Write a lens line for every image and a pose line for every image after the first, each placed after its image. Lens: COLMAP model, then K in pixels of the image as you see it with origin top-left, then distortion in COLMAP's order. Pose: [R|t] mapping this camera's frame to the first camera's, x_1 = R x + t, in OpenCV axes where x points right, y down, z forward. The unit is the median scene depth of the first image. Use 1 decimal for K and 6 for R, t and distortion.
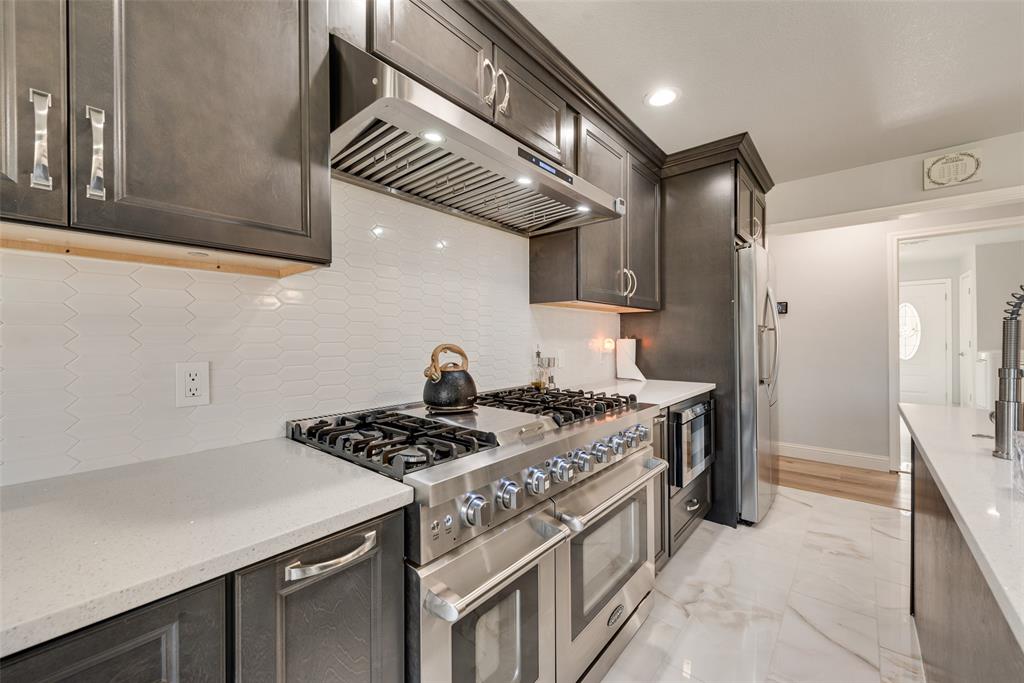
lens RADIAL K [[398.0, 0, 512.3], [0, 398.0, 337.6], [0, 0, 1]] dist [0.005270, 0.000174]
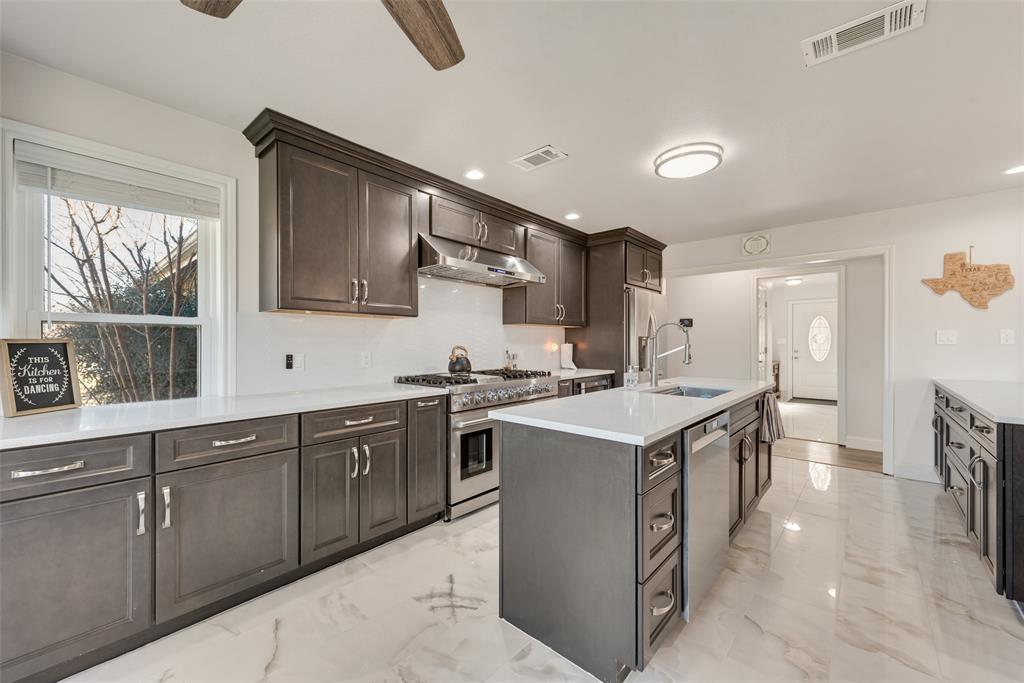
lens RADIAL K [[398.0, 0, 508.4], [0, 398.0, 341.1], [0, 0, 1]] dist [0.005270, 0.000174]
pose [[0.999573, 0.005783, -0.028649, 0.123449], [-0.005808, 0.999983, -0.000814, -0.006746], [0.028644, 0.000980, 0.999589, -0.842341]]
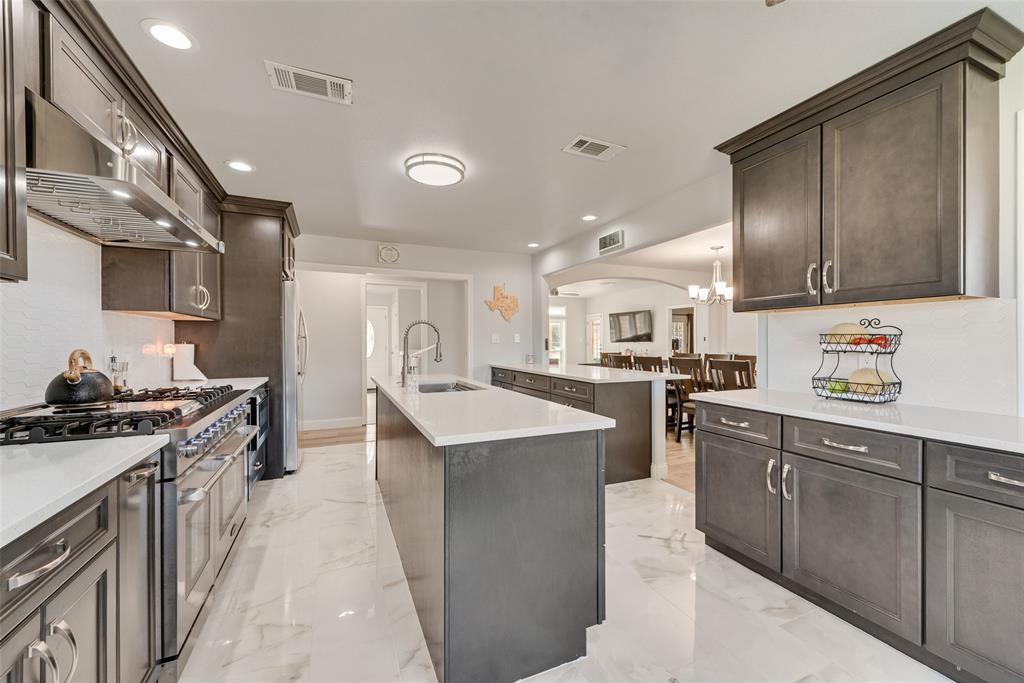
lens RADIAL K [[398.0, 0, 508.9], [0, 398.0, 345.6], [0, 0, 1]] dist [0.005270, 0.000174]
pose [[0.427326, -0.005198, 0.904083, -0.435377], [-0.003016, 0.999970, 0.007175, -0.004507], [-0.904093, -0.005792, 0.427297, -0.379119]]
